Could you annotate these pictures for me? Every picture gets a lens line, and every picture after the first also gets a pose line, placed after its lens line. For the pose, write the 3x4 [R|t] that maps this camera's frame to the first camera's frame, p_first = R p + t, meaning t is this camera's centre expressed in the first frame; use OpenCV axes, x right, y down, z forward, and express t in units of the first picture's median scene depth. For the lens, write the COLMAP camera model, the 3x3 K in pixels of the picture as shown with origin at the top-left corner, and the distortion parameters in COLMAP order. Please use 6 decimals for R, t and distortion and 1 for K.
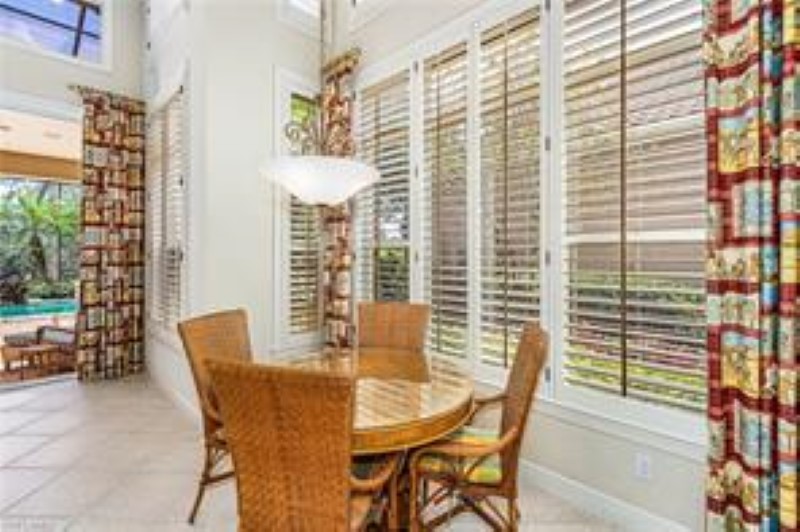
lens RADIAL K [[360.8, 0, 400.5], [0, 360.8, 252.3], [0, 0, 1]] dist [0.011659, 0.000267]
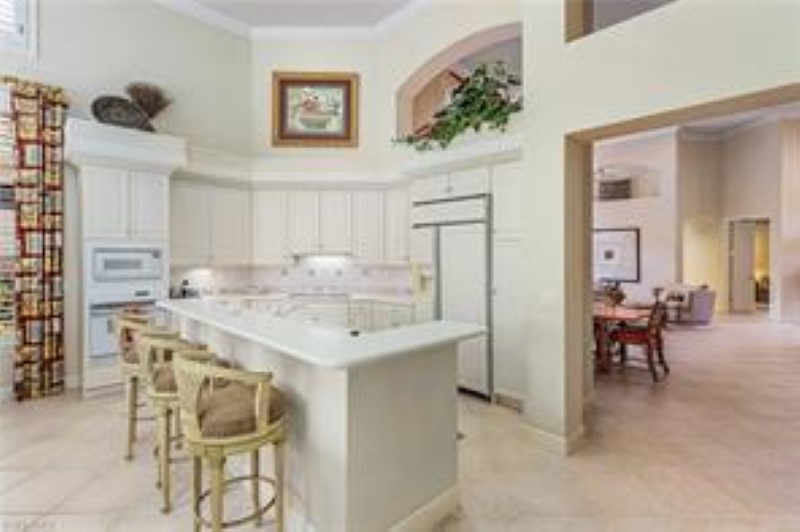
lens RADIAL K [[383.4, 0, 408.6], [0, 383.4, 258.2], [0, 0, 1]] dist [-0.000247, 0.000091]
pose [[0.017527, -0.007267, 0.999820, -1.604674], [-0.009246, 0.999930, 0.007430, -0.057155], [-0.999804, -0.009374, 0.017459, -1.596383]]
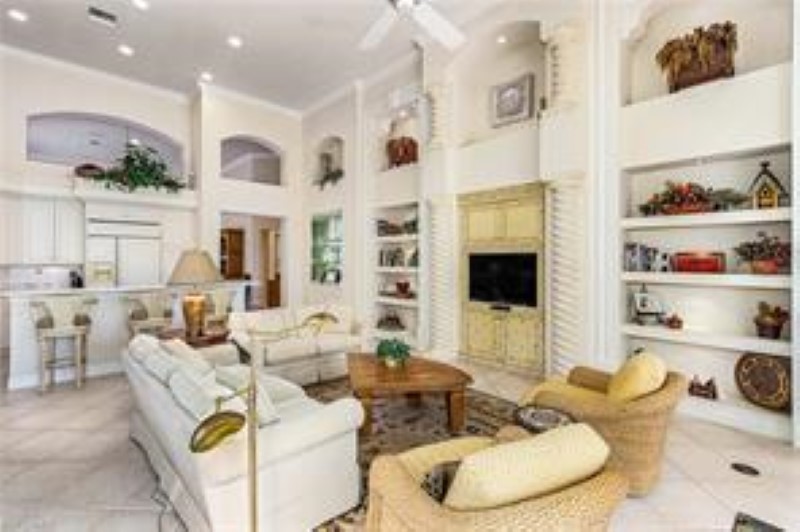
lens RADIAL K [[374.0, 0, 400.0], [0, 374.0, 266.0], [0, 0, 1]] dist [0.001205, 0.000144]
pose [[-0.997894, -0.005651, 0.064623, -2.338814], [-0.005243, 0.999965, 0.006476, 0.008036], [-0.064658, 0.006124, -0.997889, 2.368433]]
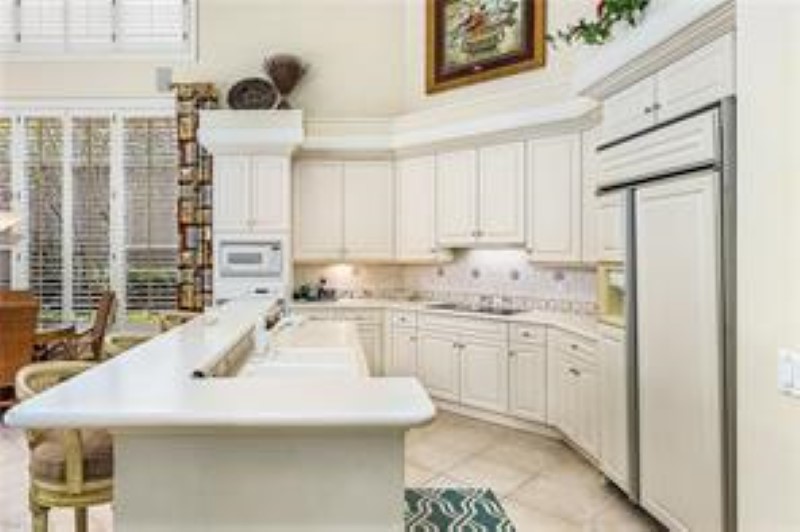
lens RADIAL K [[519.4, 0, 338.5], [0, 519.4, 247.6], [0, 0, 1]] dist [0.004591, 0.001766]
pose [[0.720333, -0.002743, 0.693623, -0.850186], [-0.000291, 0.999991, 0.004257, -0.060247], [-0.693628, -0.003268, 0.720326, -2.377175]]
